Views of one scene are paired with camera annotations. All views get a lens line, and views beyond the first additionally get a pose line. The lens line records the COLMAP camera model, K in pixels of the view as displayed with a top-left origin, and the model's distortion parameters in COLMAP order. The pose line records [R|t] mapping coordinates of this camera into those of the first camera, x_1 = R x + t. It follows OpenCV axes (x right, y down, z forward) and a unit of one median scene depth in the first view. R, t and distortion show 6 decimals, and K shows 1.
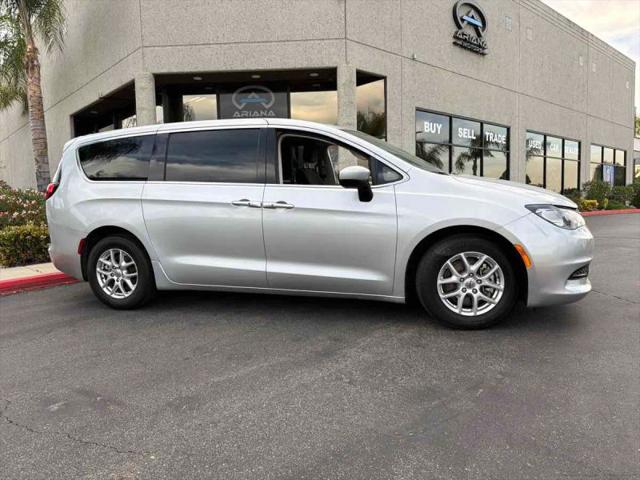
lens RADIAL K [[460.9, 0, 320.0], [0, 460.9, 240.0], [0, 0, 1]] dist [0.061660, -0.084482]
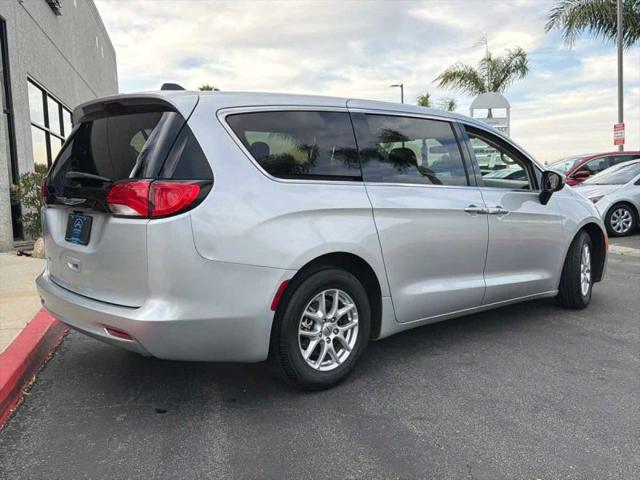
lens RADIAL K [[609.1, 0, 313.0], [0, 609.1, 232.5], [0, 0, 1]] dist [0.162405, -0.266741]
pose [[0.523172, -0.052934, 0.850582, -1.146283], [0.093670, 0.995594, 0.004345, -0.062612], [-0.847064, 0.077401, 0.525825, 0.587104]]
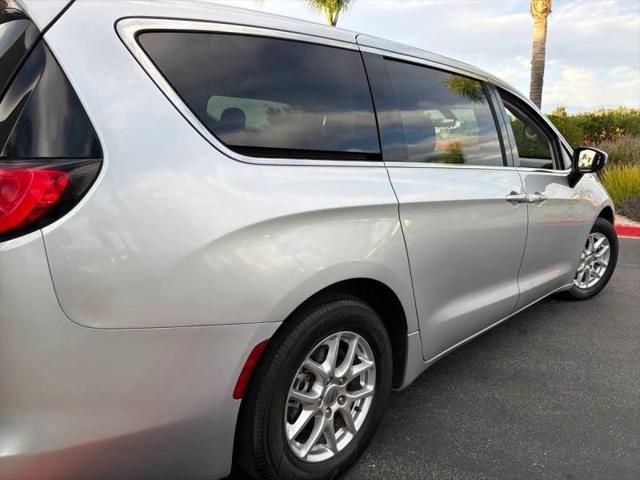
lens RADIAL K [[460.9, 0, 320.0], [0, 460.9, 240.0], [0, 0, 1]] dist [0.061660, -0.084482]
pose [[0.476207, -0.136020, 0.868750, -0.770739], [0.094543, 0.990157, 0.103204, -0.101915], [-0.874236, 0.032988, 0.484379, 0.826384]]
